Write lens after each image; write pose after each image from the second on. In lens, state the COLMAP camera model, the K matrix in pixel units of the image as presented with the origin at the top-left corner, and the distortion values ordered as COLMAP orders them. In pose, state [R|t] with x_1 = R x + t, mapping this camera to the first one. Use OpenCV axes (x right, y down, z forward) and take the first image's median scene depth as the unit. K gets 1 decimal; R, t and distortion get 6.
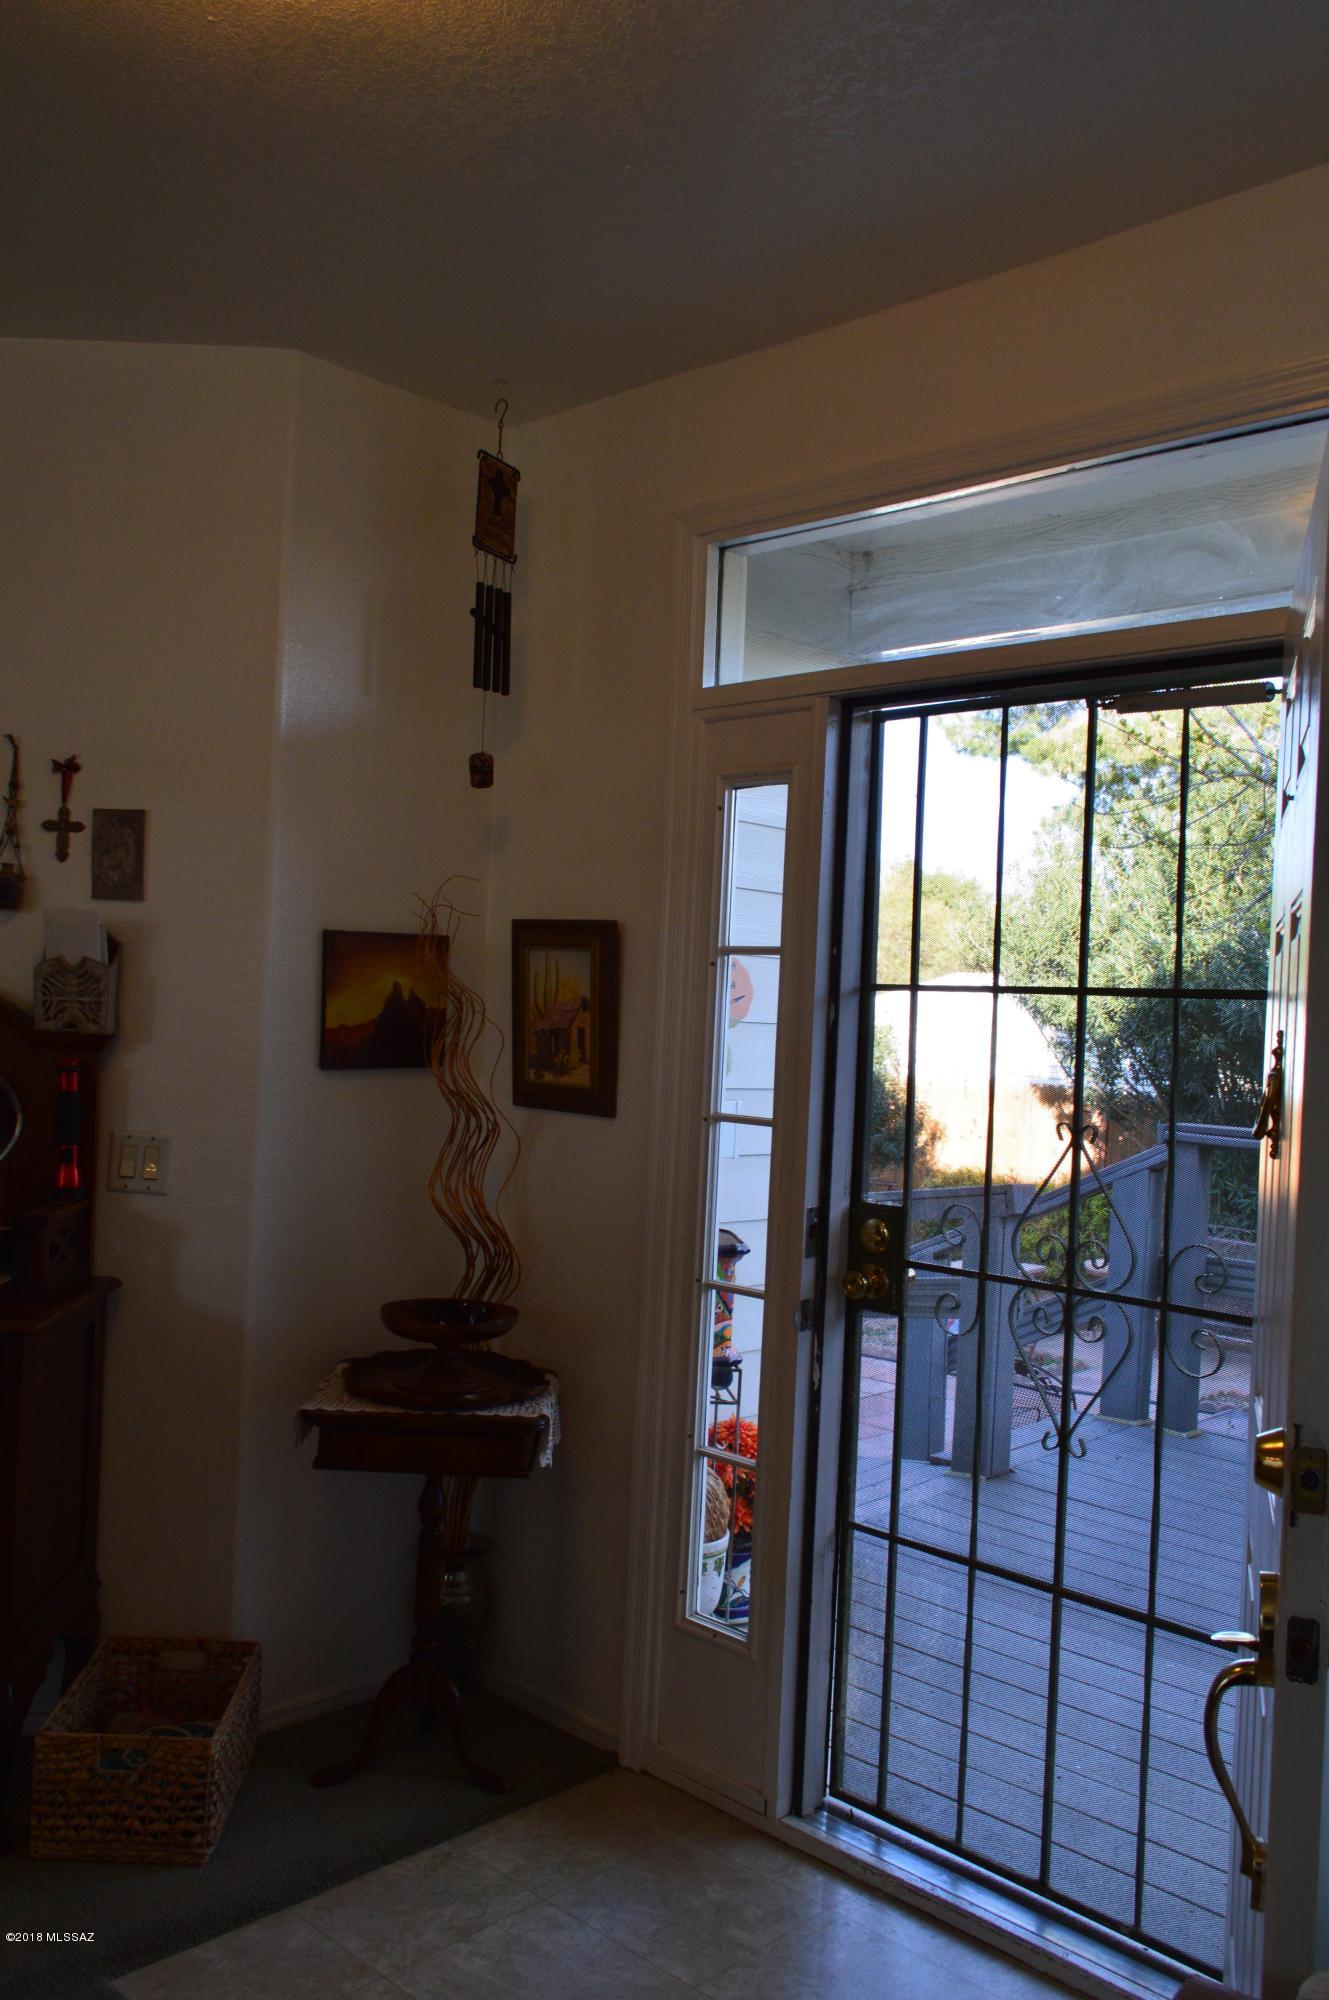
lens RADIAL K [[1590.9, 0, 662.8], [0, 1590.9, 1003.7], [0, 0, 1]] dist [-0.013060, 0.005887]
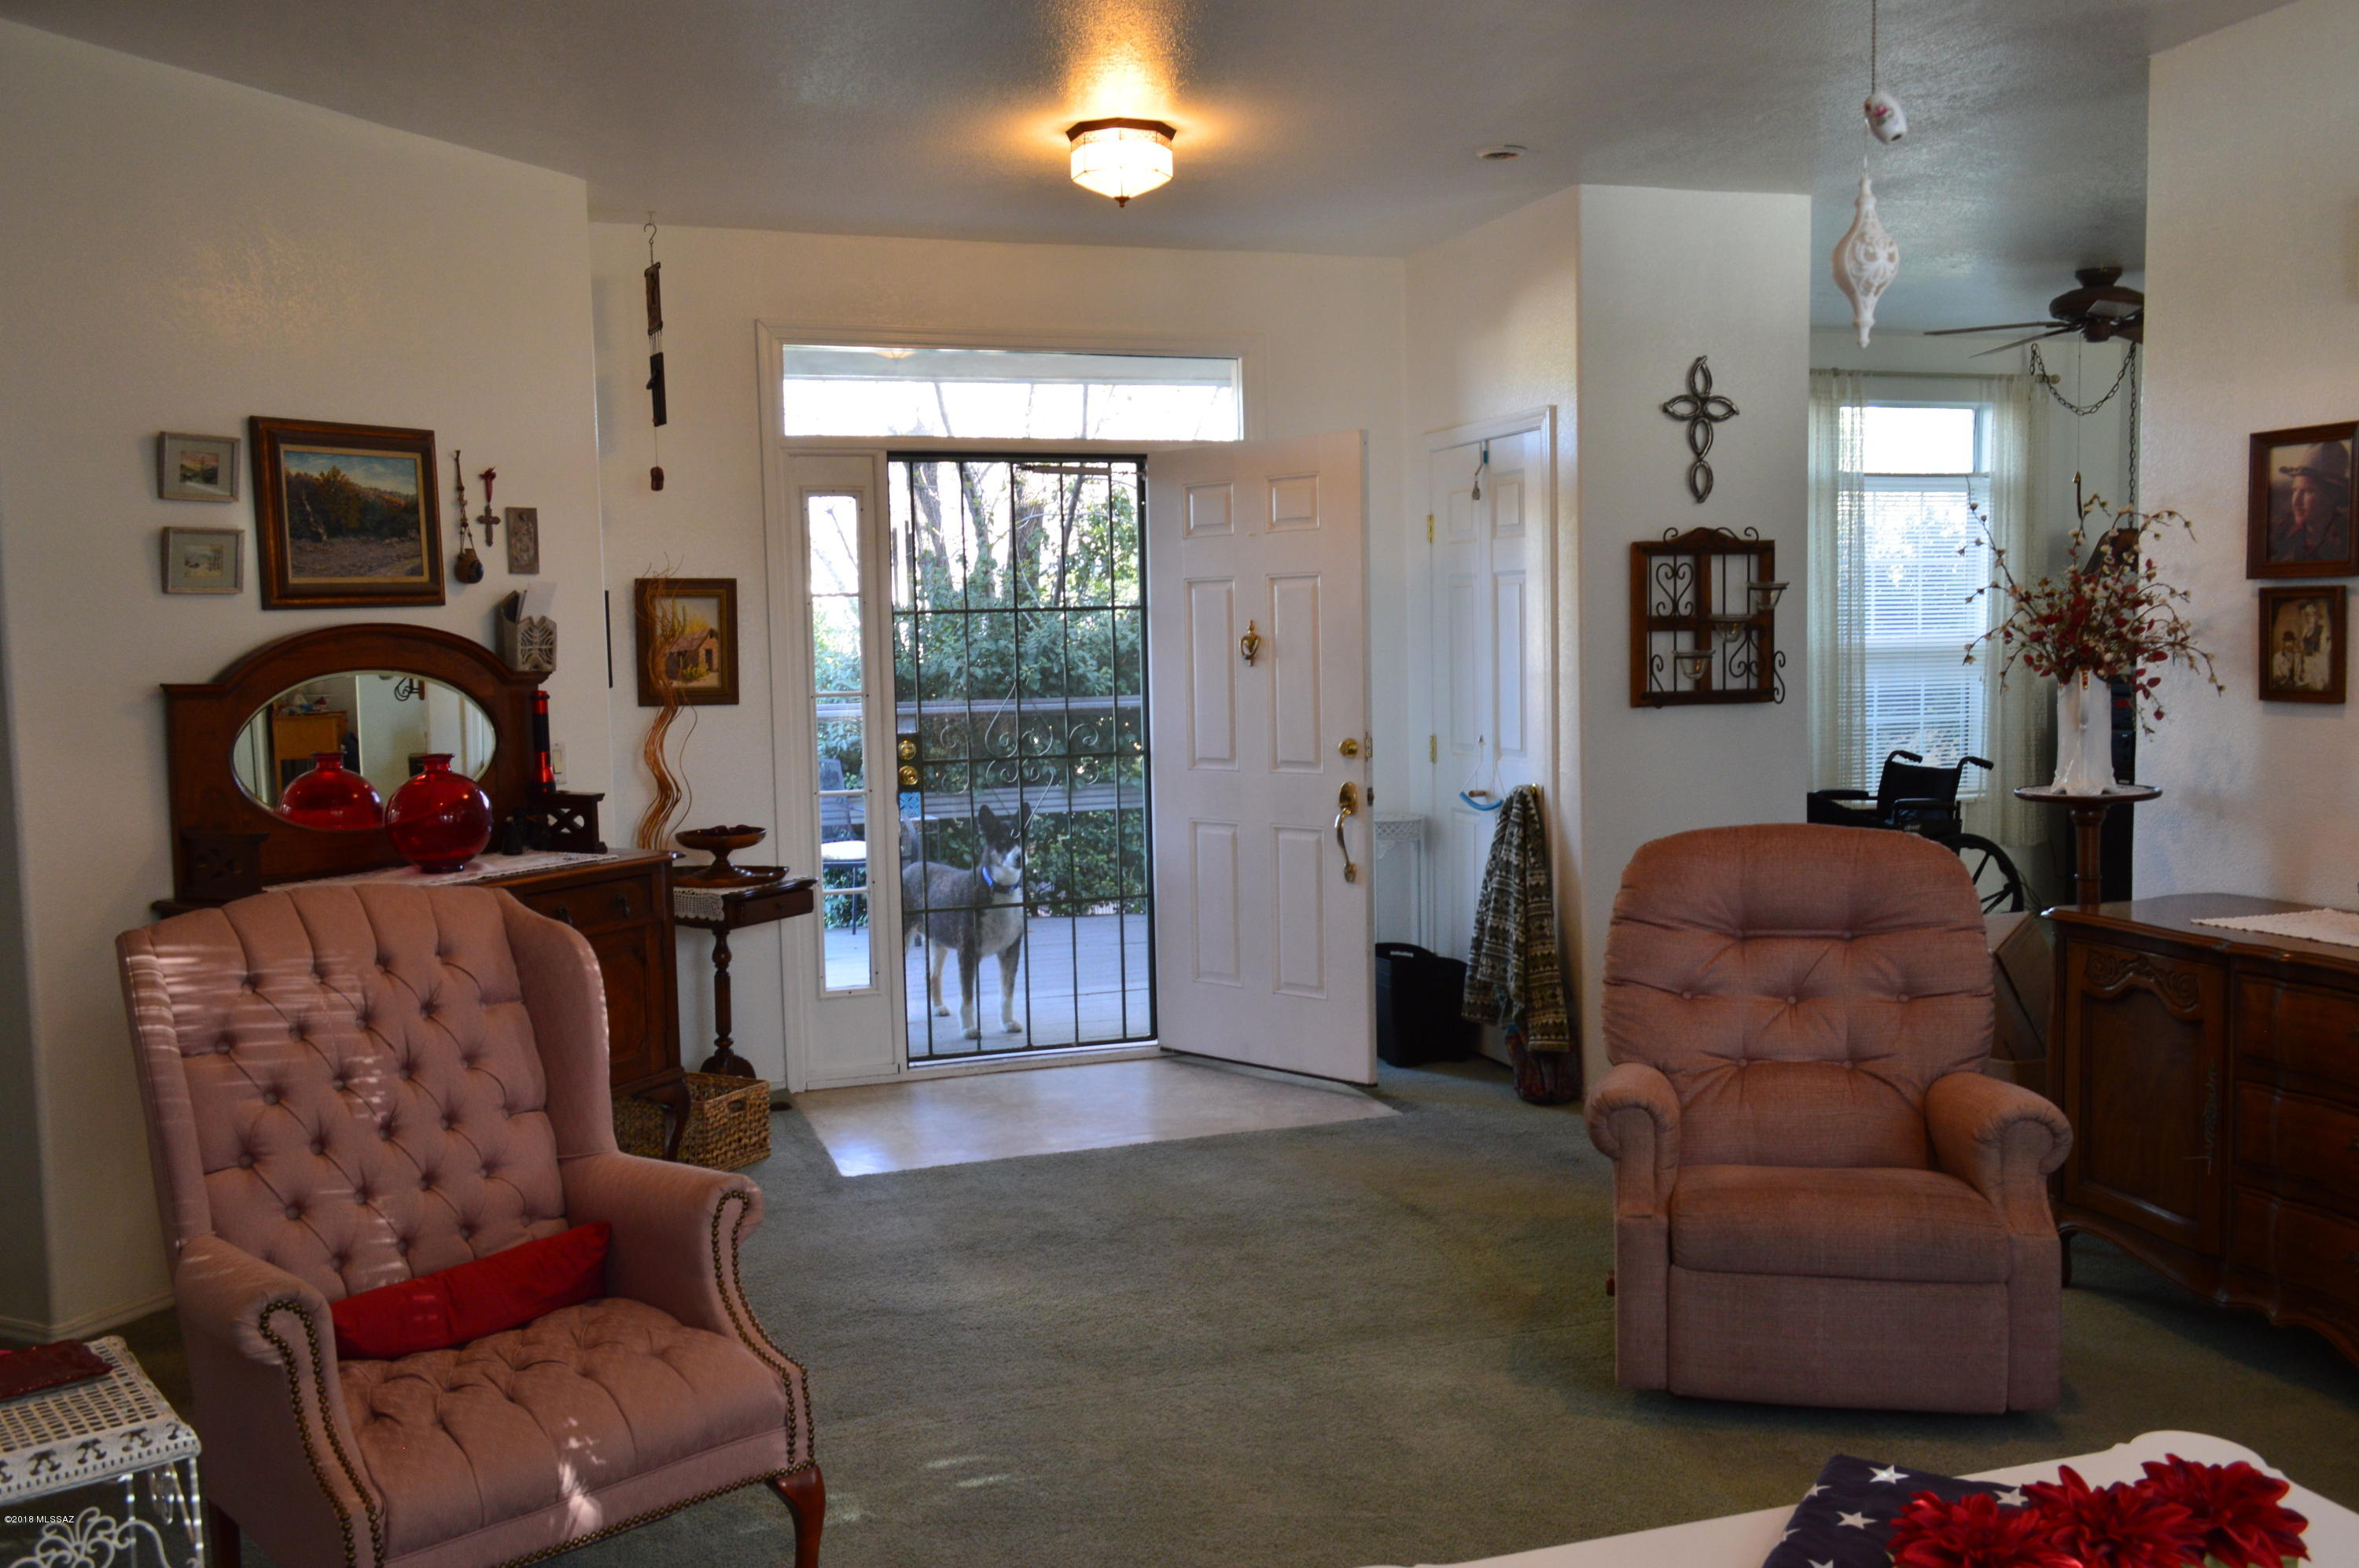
lens RADIAL K [[1876.5, 0, 1201.3], [0, 1876.5, 779.5], [0, 0, 1]] dist [-0.013060, 0.005887]
pose [[0.480573, -0.128488, 0.867491, -1.404520], [0.037132, 0.991303, 0.126256, -0.070347], [-0.876168, -0.028464, 0.481164, -0.287086]]
